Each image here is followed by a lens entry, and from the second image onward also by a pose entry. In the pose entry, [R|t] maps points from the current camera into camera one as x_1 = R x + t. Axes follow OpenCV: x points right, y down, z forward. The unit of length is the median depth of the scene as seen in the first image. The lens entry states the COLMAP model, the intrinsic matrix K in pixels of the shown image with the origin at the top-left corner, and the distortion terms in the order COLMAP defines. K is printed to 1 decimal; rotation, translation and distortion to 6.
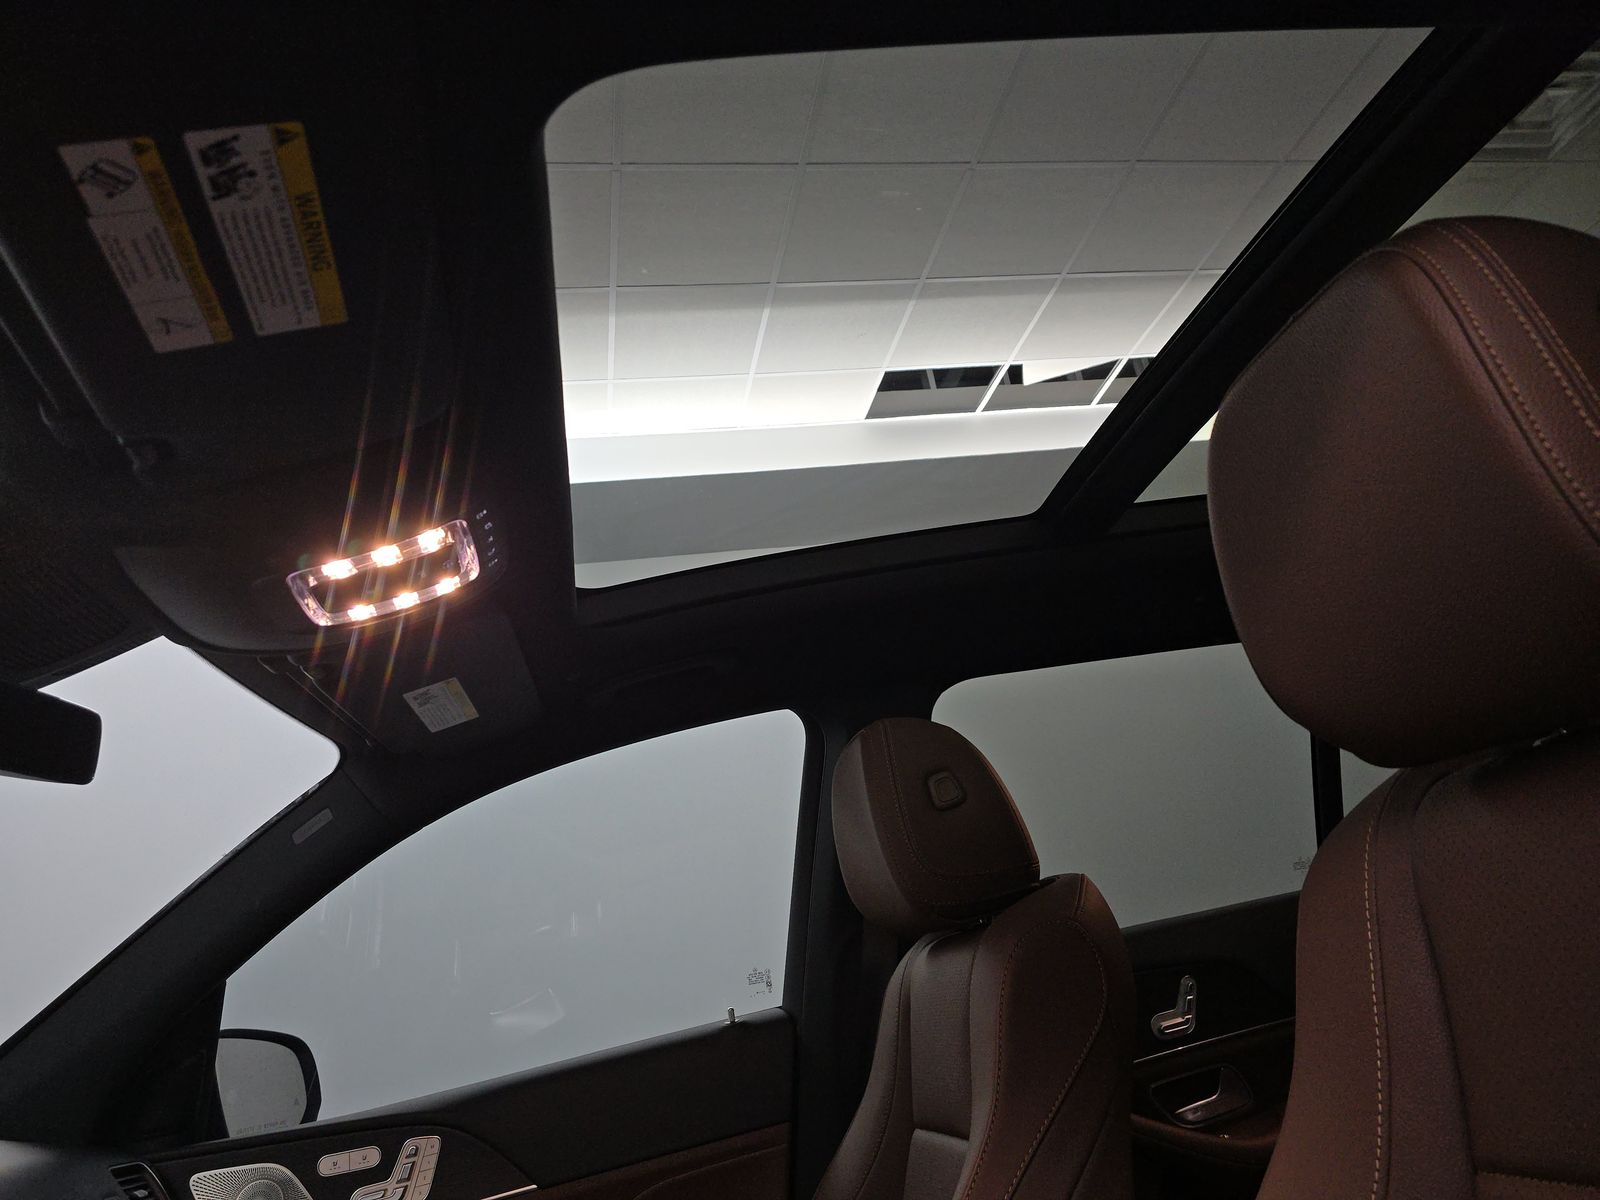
lens RADIAL K [[1075.8, 0, 800.0], [0, 1075.8, 600.0], [0, 0, 1]] dist [0.003286, -0.000062]
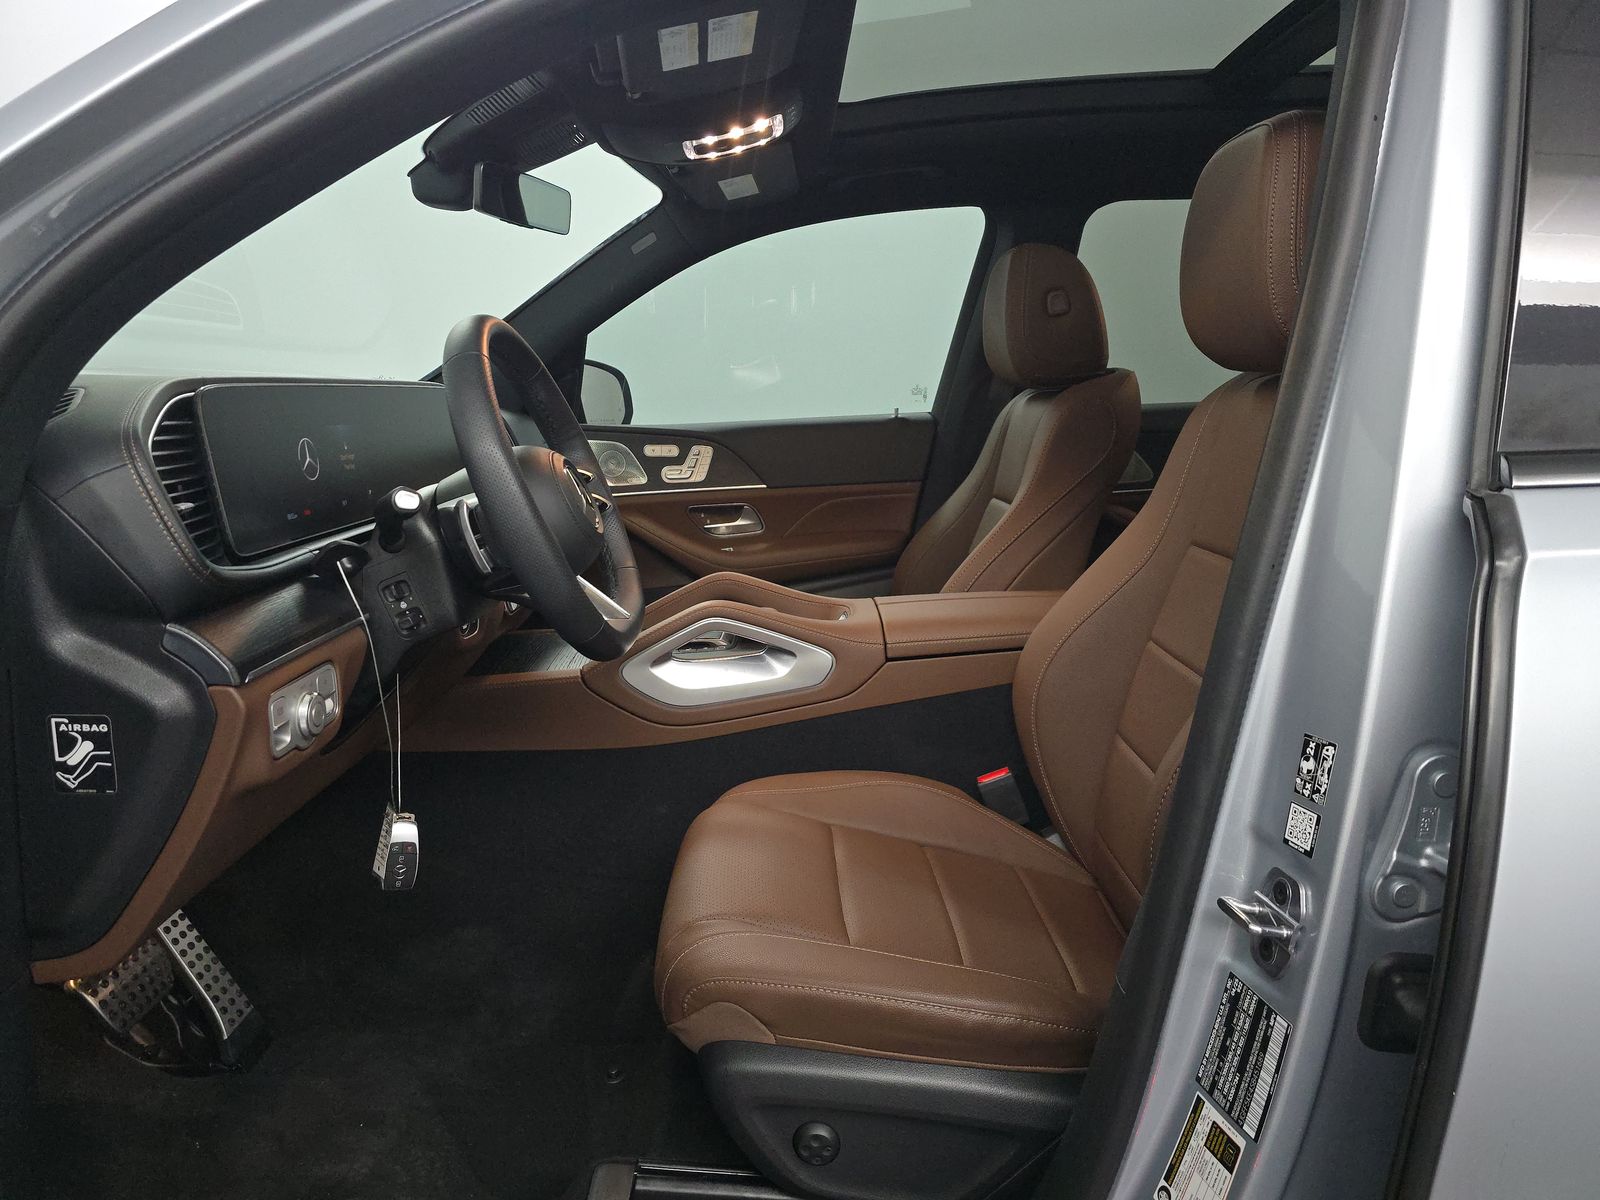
lens RADIAL K [[1075.8, 0, 800.0], [0, 1075.8, 600.0], [0, 0, 1]] dist [0.003286, -0.000062]
pose [[0.970744, 0.207447, -0.120923, 0.049016], [-0.112540, 0.837931, 0.534047, -0.213501], [0.212111, -0.504814, 0.836763, -0.493421]]
